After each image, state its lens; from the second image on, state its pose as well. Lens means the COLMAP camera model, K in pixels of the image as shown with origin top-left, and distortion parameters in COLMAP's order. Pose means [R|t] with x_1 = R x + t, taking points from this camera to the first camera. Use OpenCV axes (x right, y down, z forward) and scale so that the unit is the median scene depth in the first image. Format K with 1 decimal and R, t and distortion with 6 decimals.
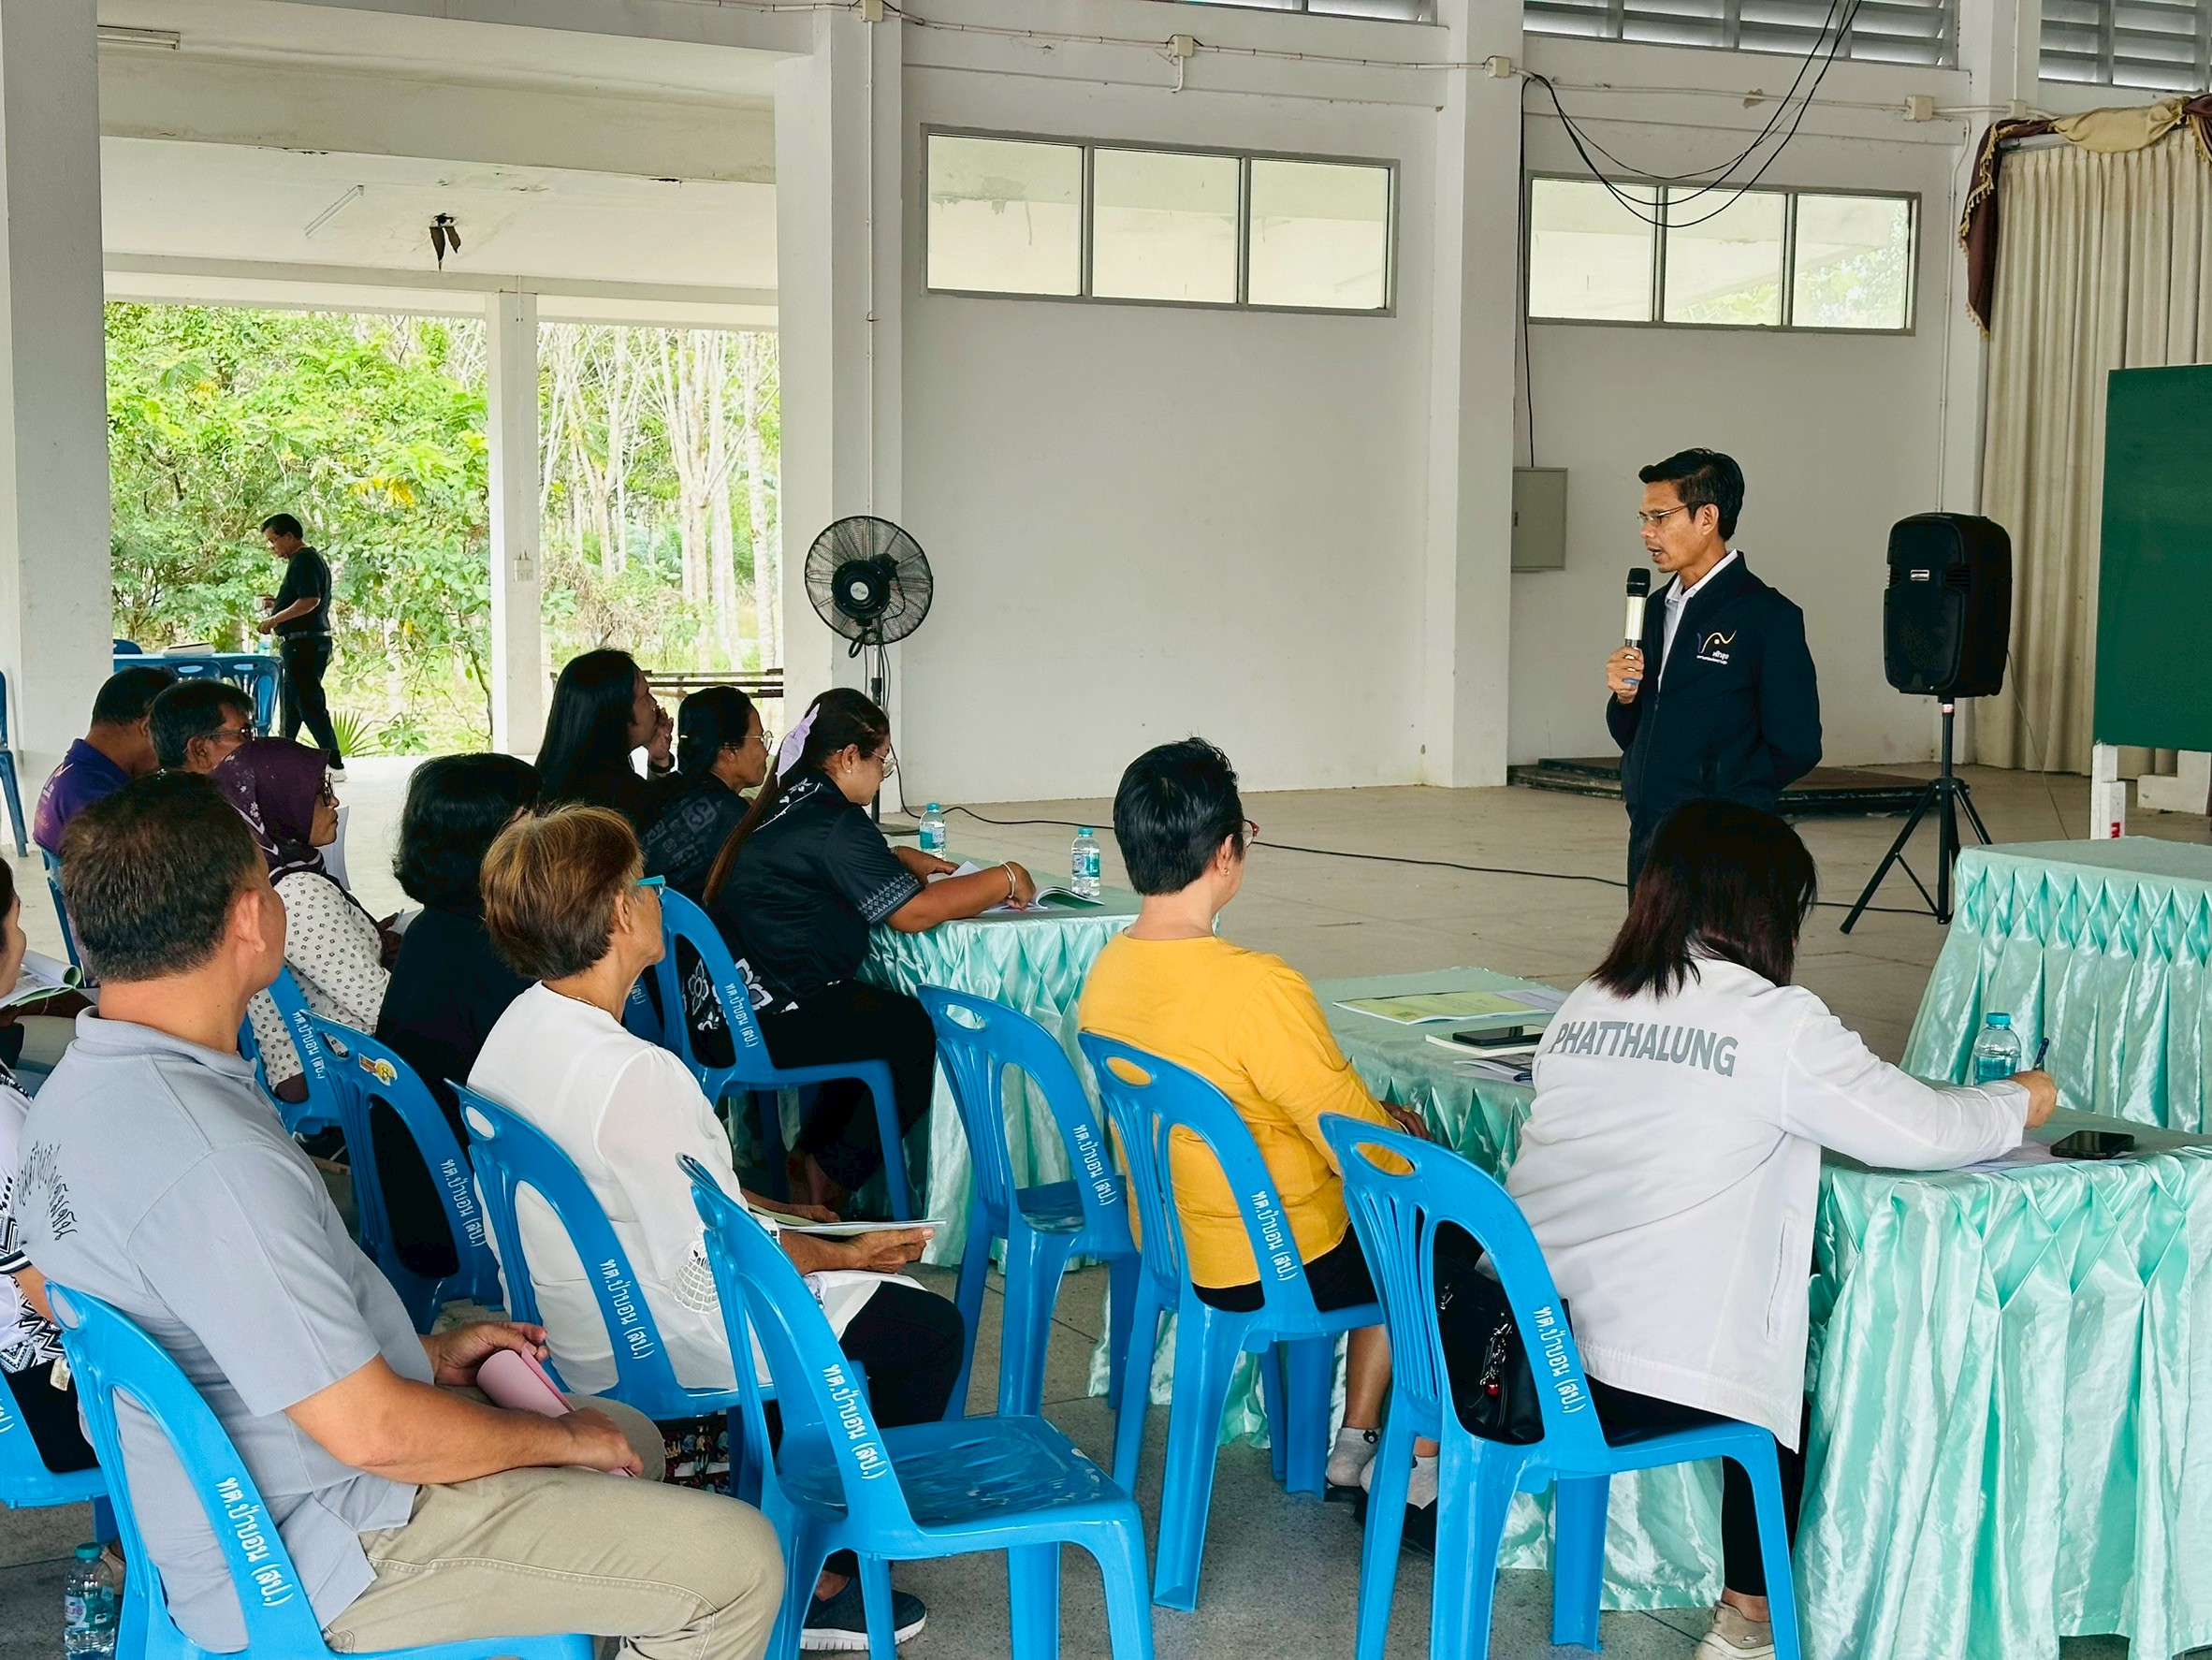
lens RADIAL K [[3071.7, 0, 1083.8], [0, 3071.7, 822.0], [0, 0, 1]] dist [0.151910, -0.087032]
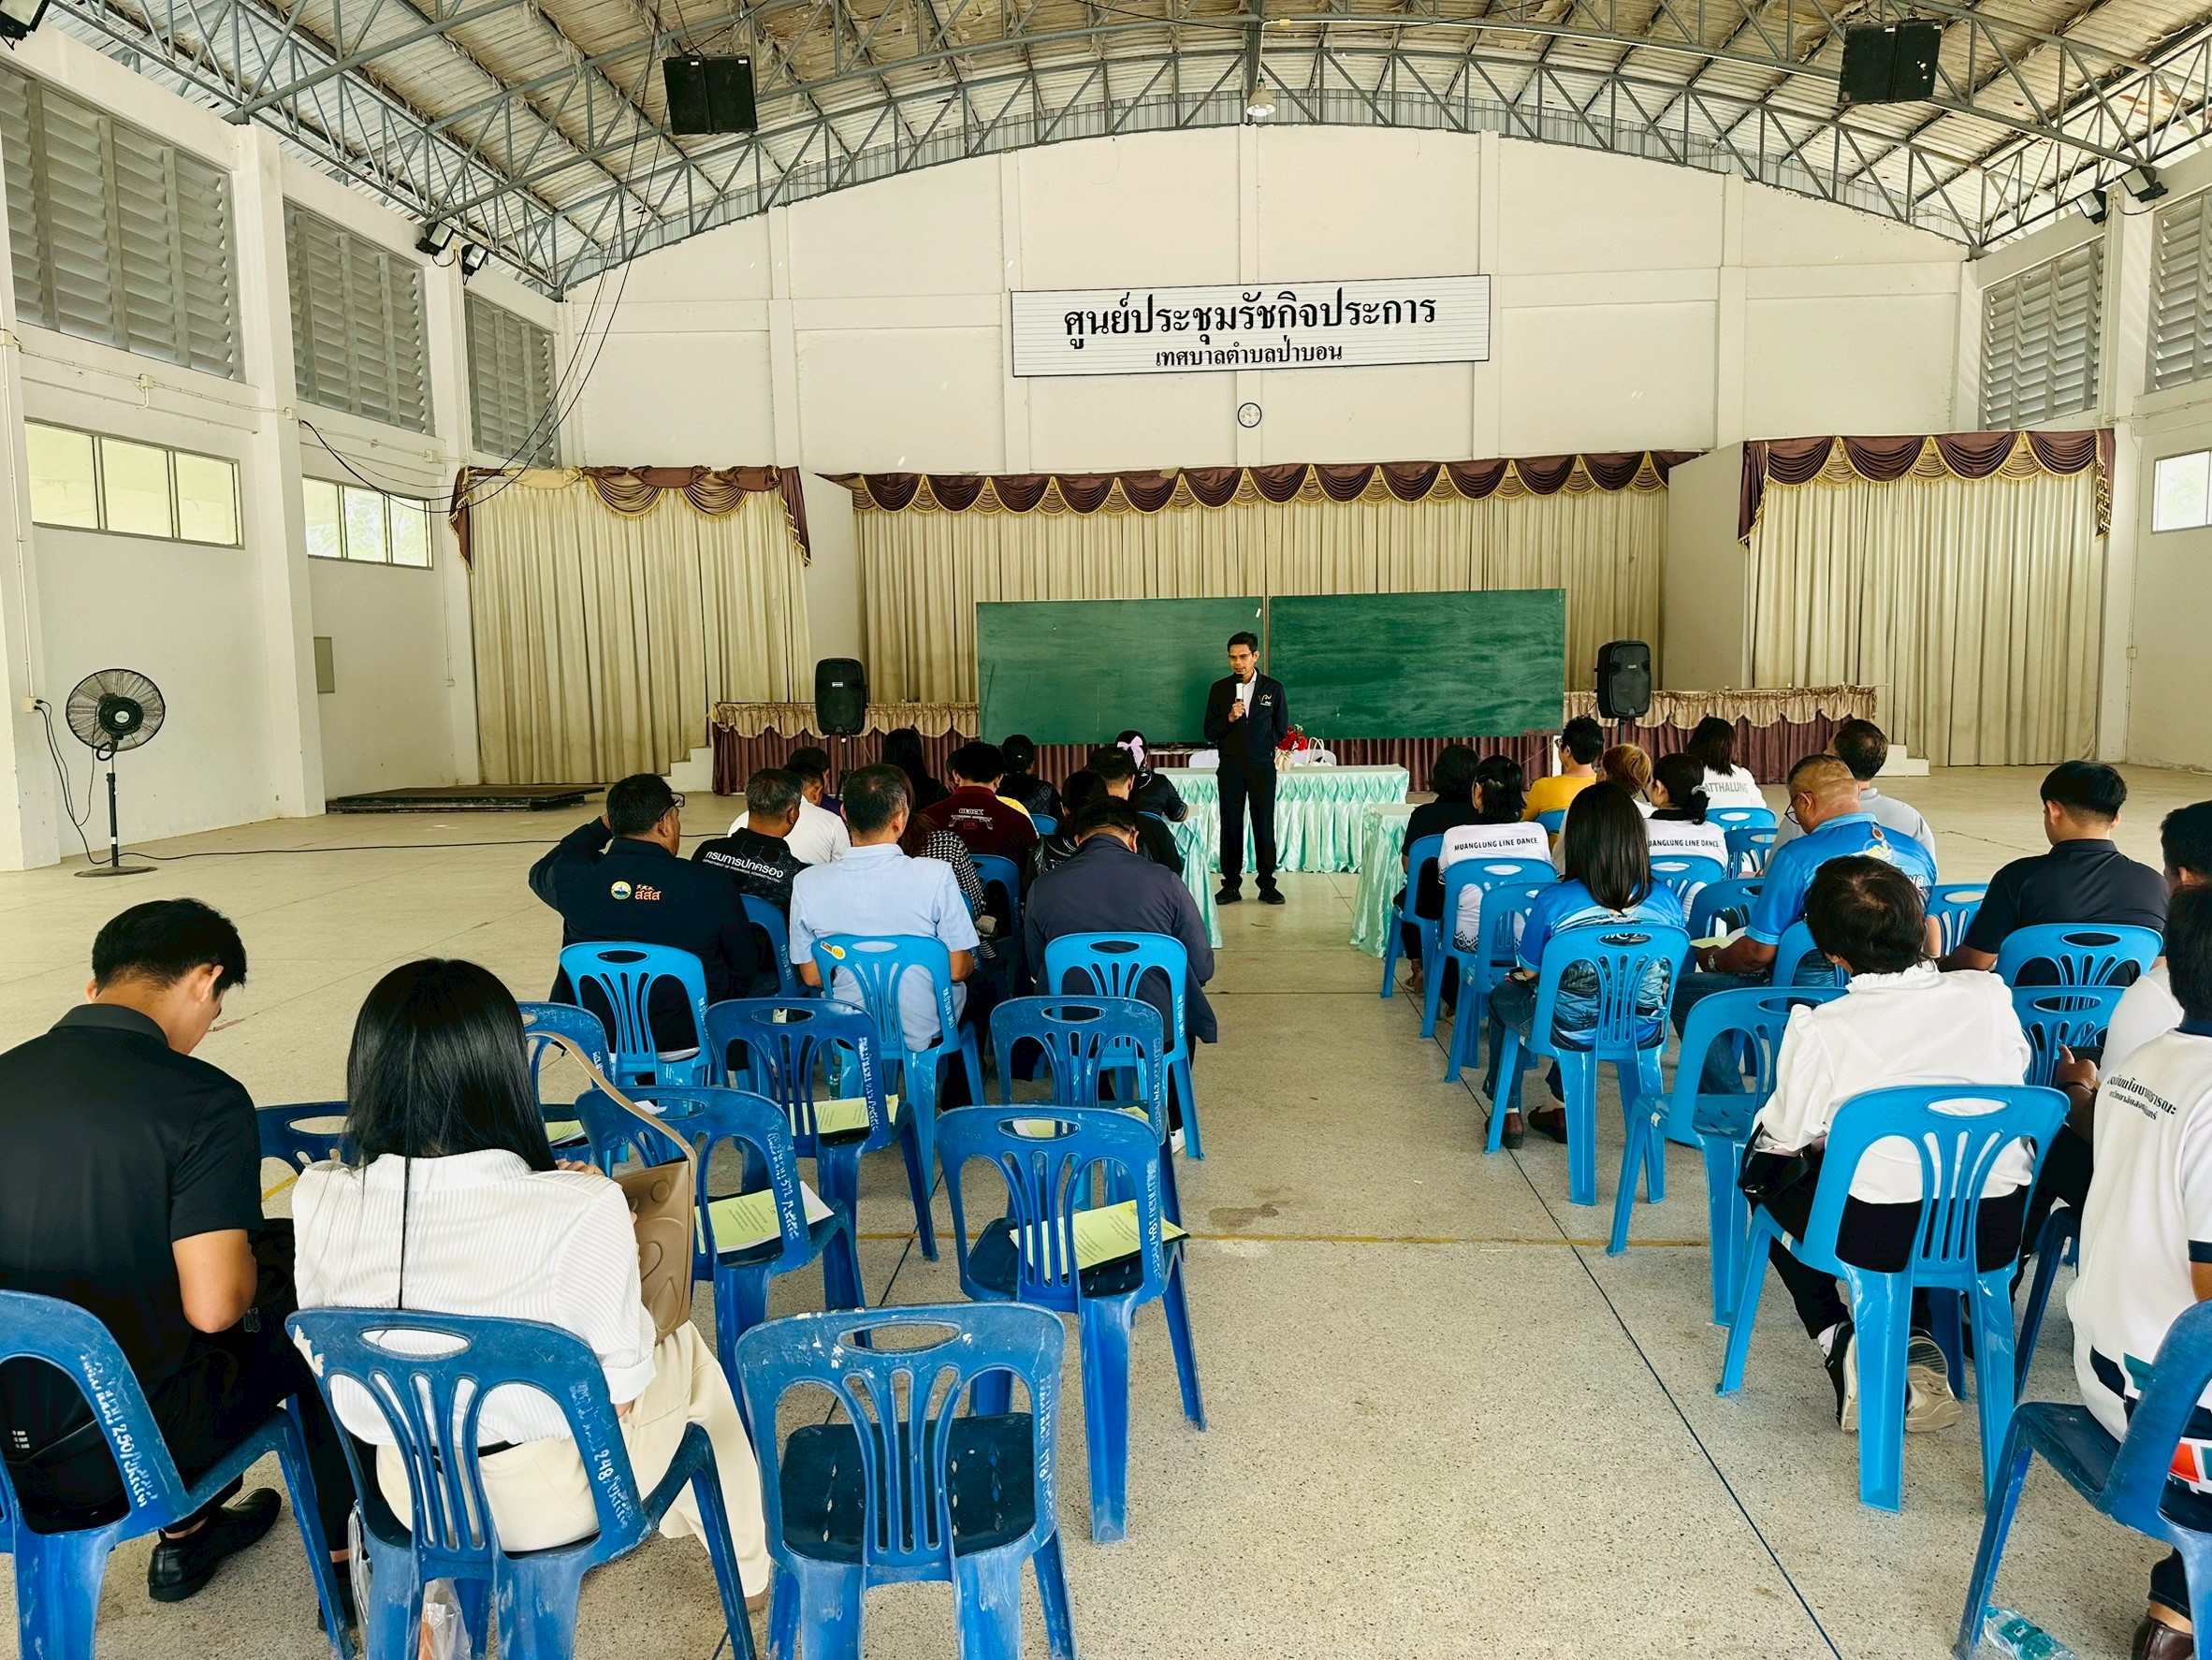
lens RADIAL K [[1534.7, 0, 1103.8], [0, 1534.7, 820.0], [0, 0, 1]] dist [0.167901, -0.274242]
pose [[0.526242, -0.103091, 0.844063, -0.385632], [0.100623, 0.993199, 0.058571, -0.015164], [-0.844360, 0.054109, 0.533036, 0.128087]]
